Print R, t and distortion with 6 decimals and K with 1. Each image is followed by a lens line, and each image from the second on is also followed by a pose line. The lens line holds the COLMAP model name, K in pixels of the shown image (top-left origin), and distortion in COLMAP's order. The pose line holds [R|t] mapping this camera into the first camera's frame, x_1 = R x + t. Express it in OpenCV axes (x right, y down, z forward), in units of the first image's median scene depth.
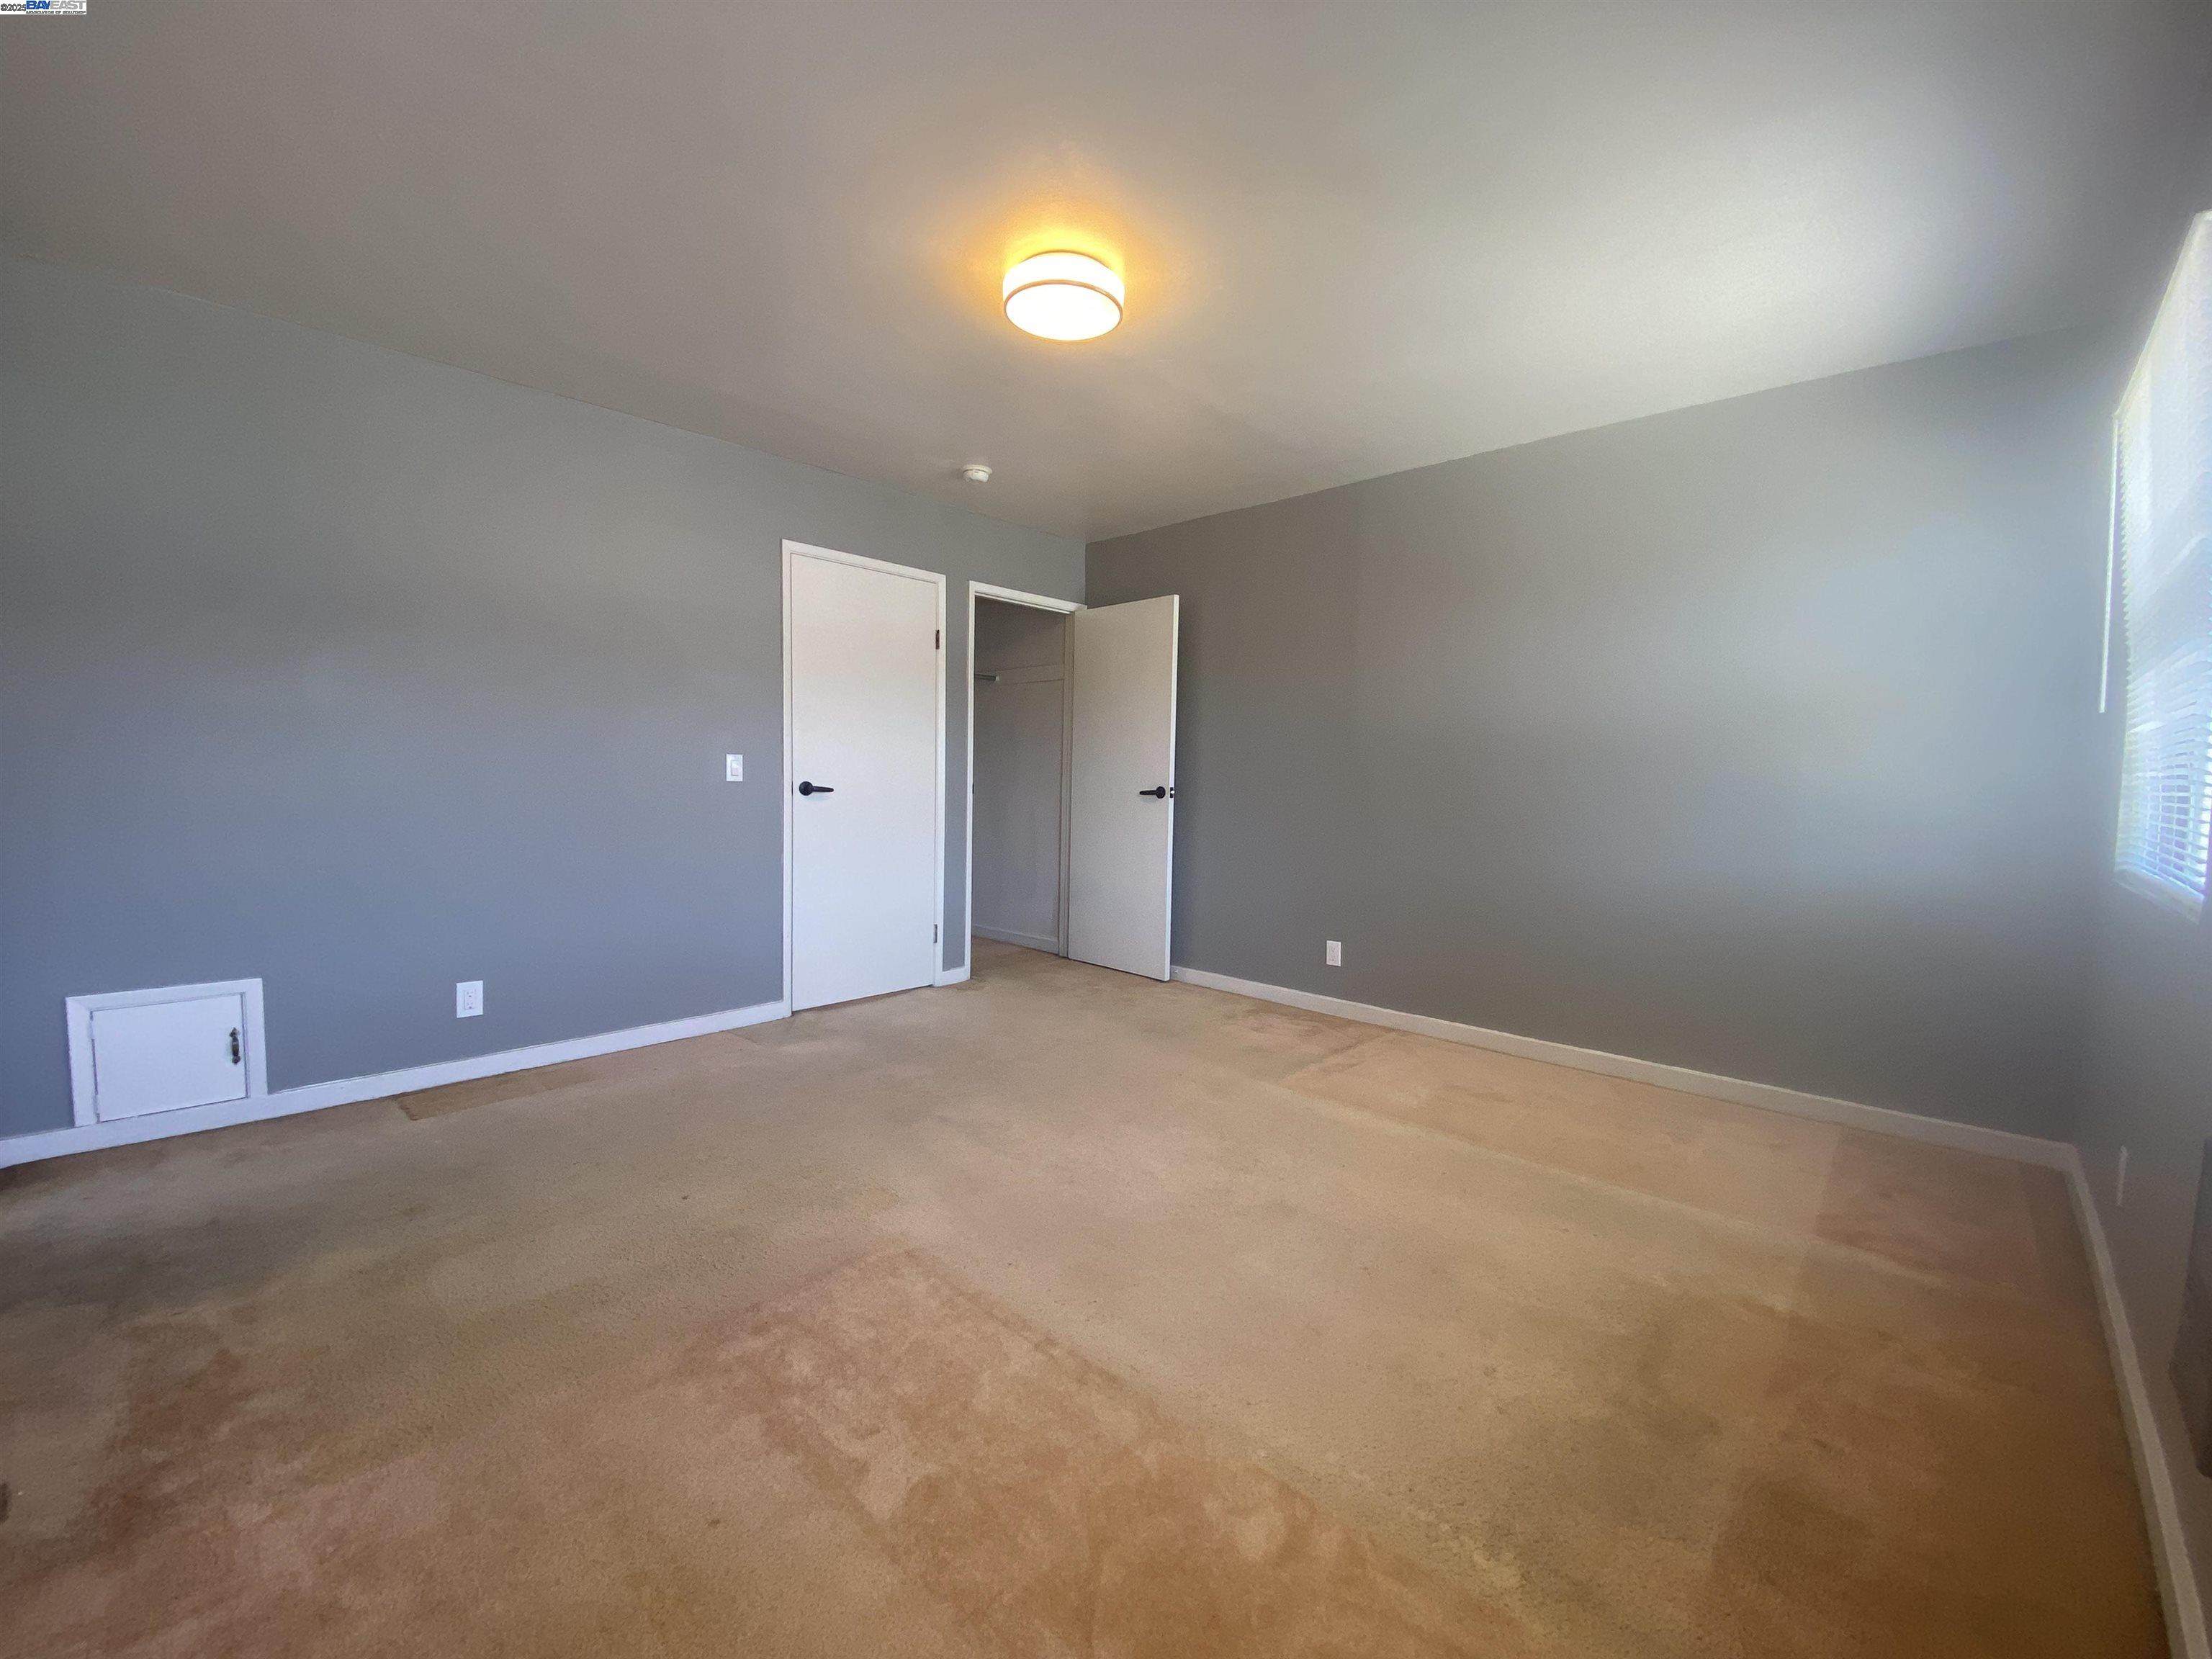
lens RADIAL K [[894.5, 0, 1106.0], [0, 894.5, 829.5], [0, 0, 1]] dist [0.014257, -0.018229]
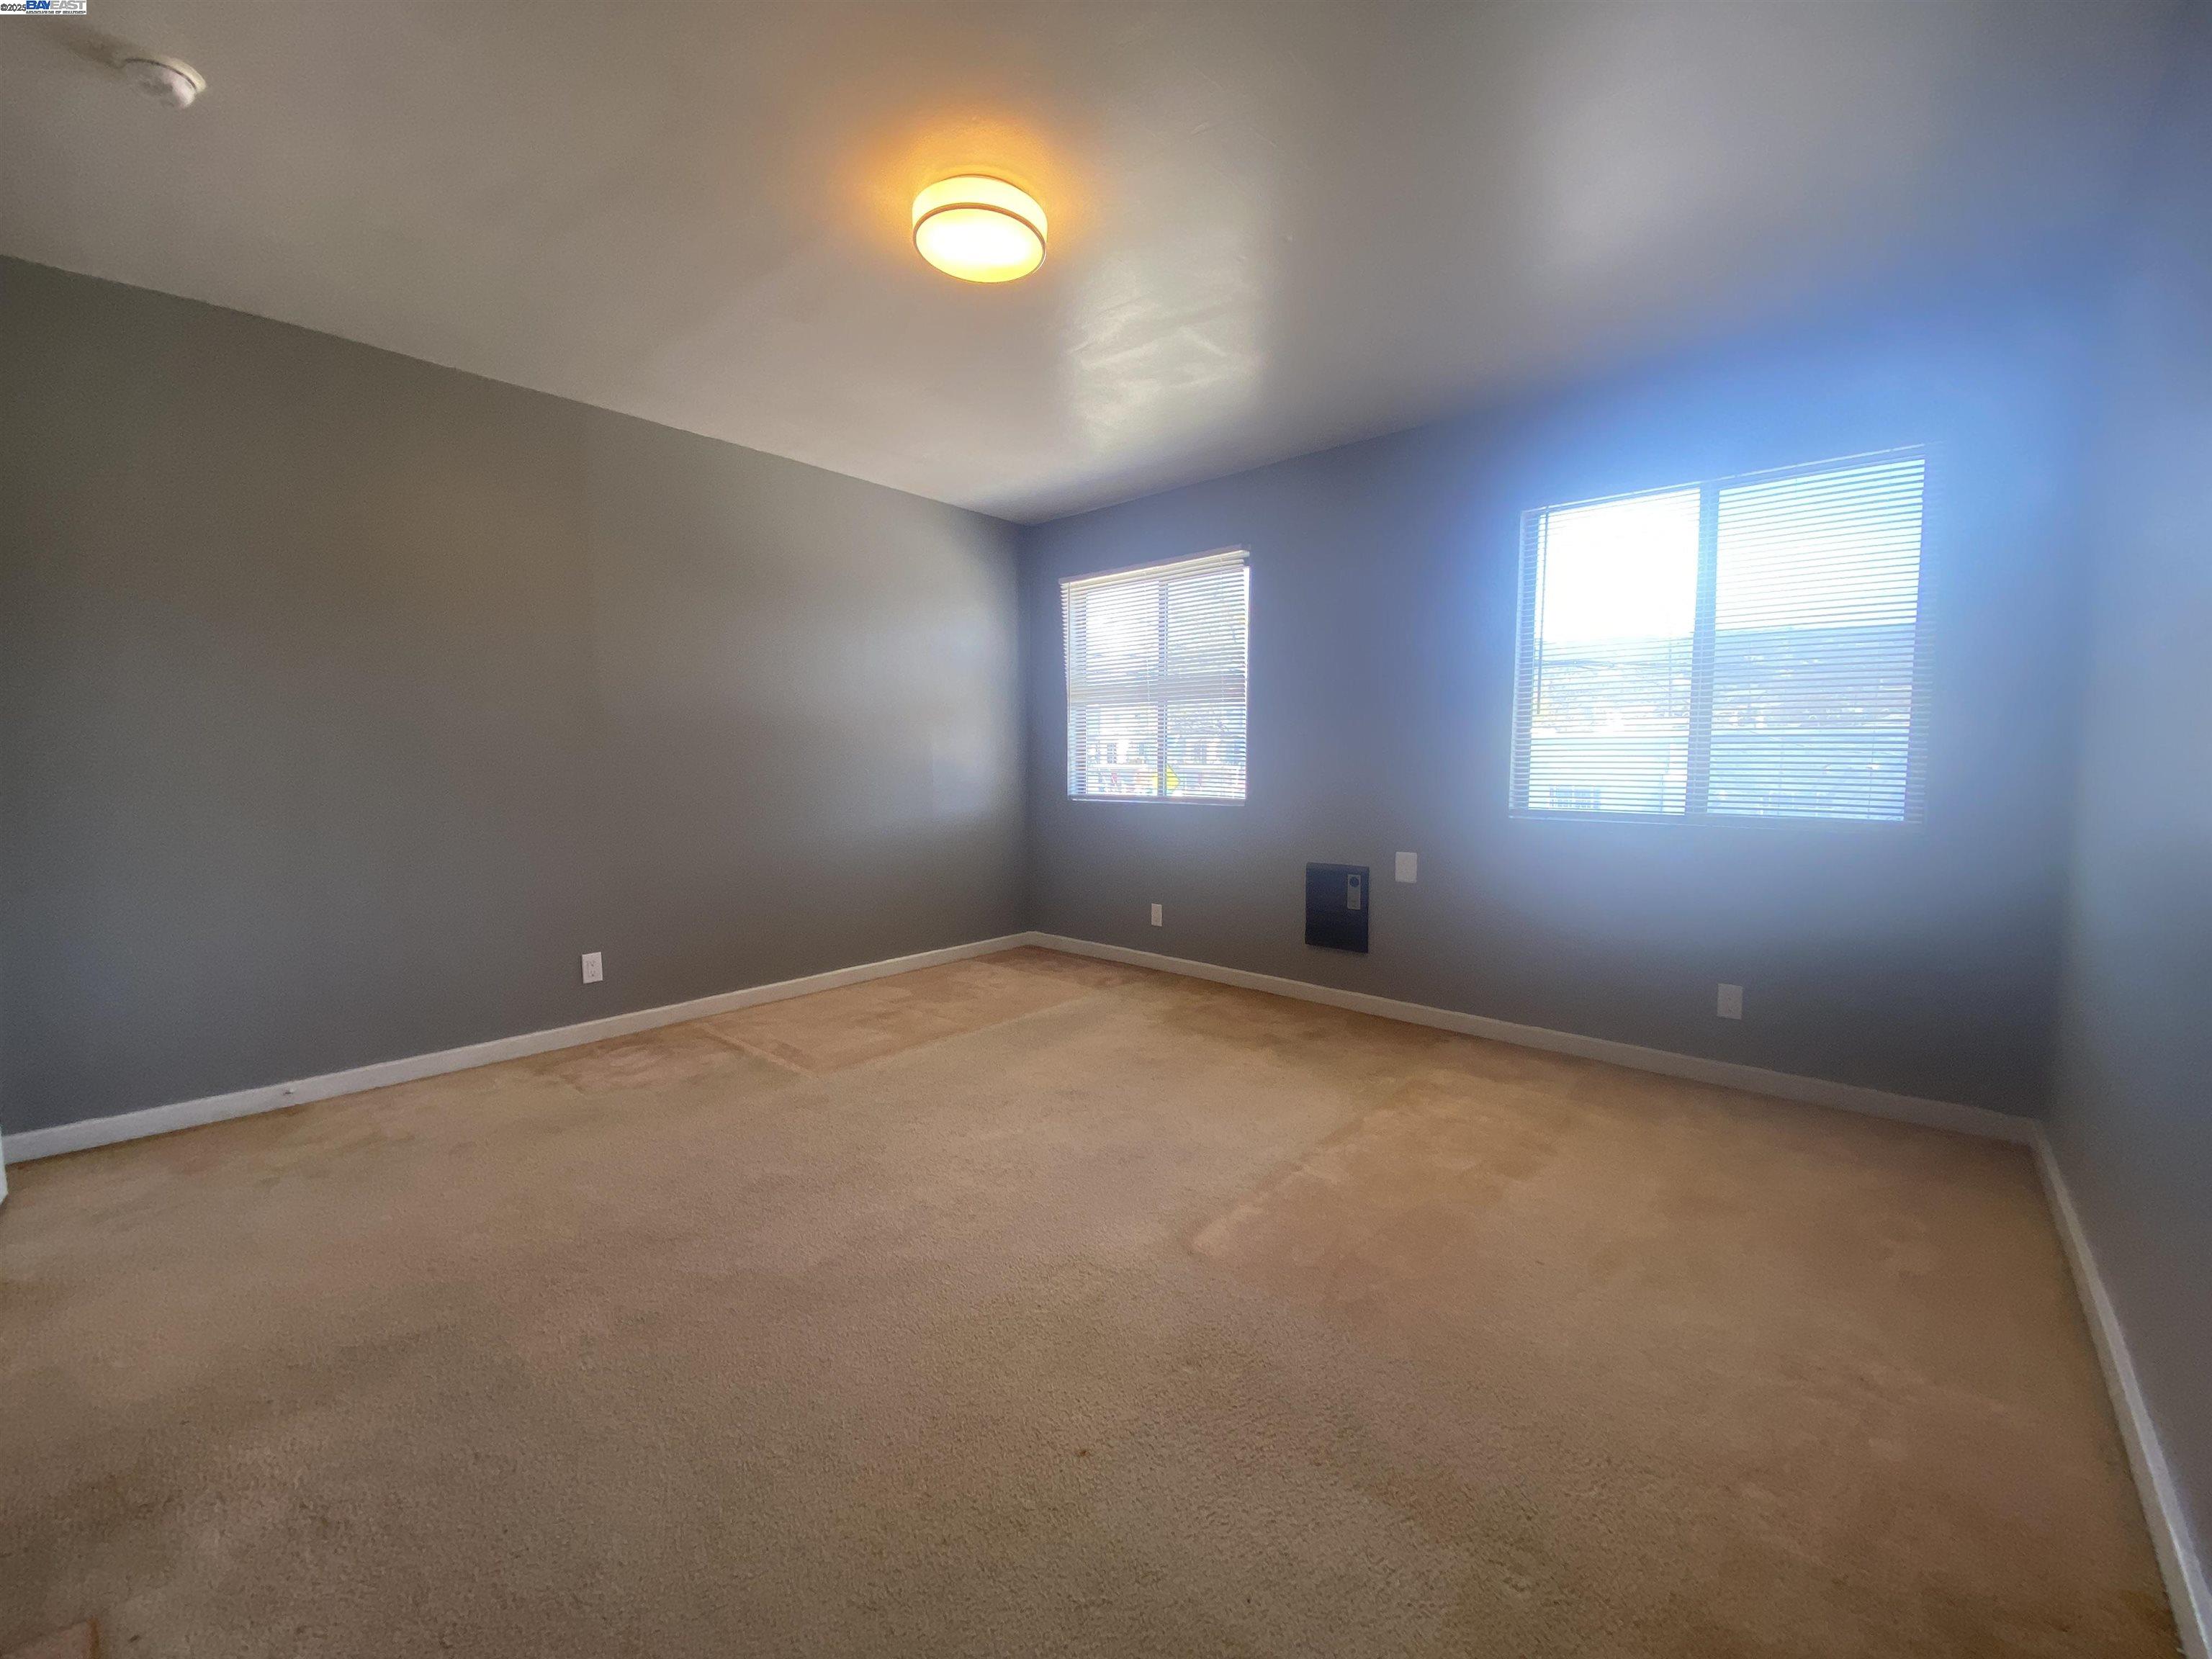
lens RADIAL K [[894.5, 0, 1106.0], [0, 894.5, 829.5], [0, 0, 1]] dist [0.014257, -0.018229]
pose [[-0.029590, -0.101911, 0.994353, -0.624807], [0.063747, 0.992572, 0.103625, -0.048991], [-0.997527, 0.066453, -0.022874, 0.581571]]
